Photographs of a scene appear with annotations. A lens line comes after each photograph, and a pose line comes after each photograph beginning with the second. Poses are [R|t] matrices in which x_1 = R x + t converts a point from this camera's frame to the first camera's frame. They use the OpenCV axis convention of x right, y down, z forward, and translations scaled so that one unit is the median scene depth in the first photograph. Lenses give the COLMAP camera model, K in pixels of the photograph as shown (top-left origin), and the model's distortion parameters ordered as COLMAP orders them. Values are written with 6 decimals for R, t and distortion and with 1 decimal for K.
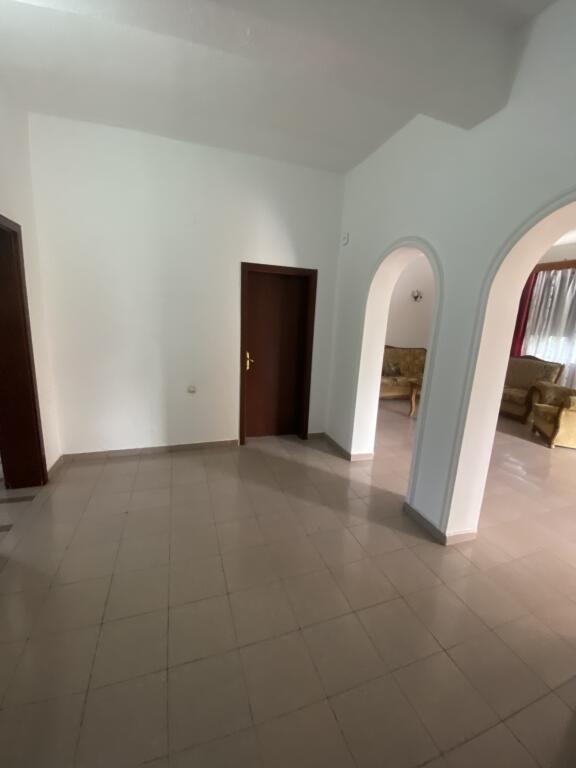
lens RADIAL K [[304.1, 0, 288.0], [0, 304.1, 384.0], [0, 0, 1]] dist [0.019581, -0.019867]
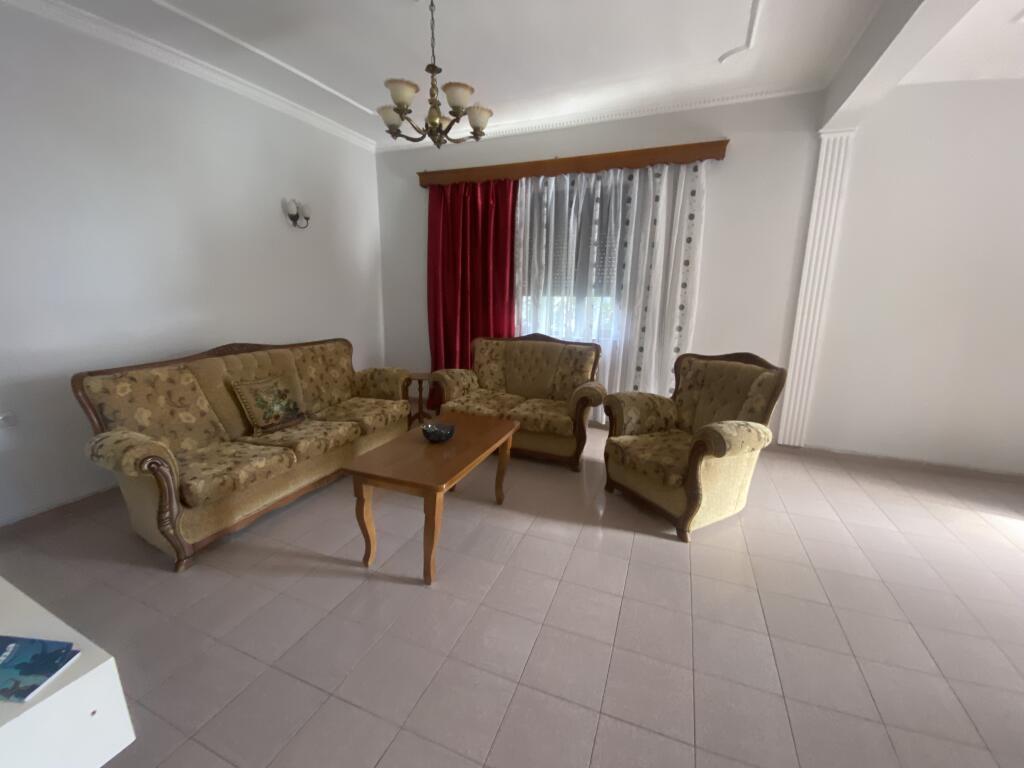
lens RADIAL K [[405.5, 0, 506.2], [0, 405.5, 387.2], [0, 0, 1]] dist [0.019581, -0.019867]
pose [[0.656868, -0.204178, 0.725835, 0.209254], [0.175467, 0.977603, 0.116206, -0.095130], [-0.733305, 0.051028, 0.677982, 0.558501]]
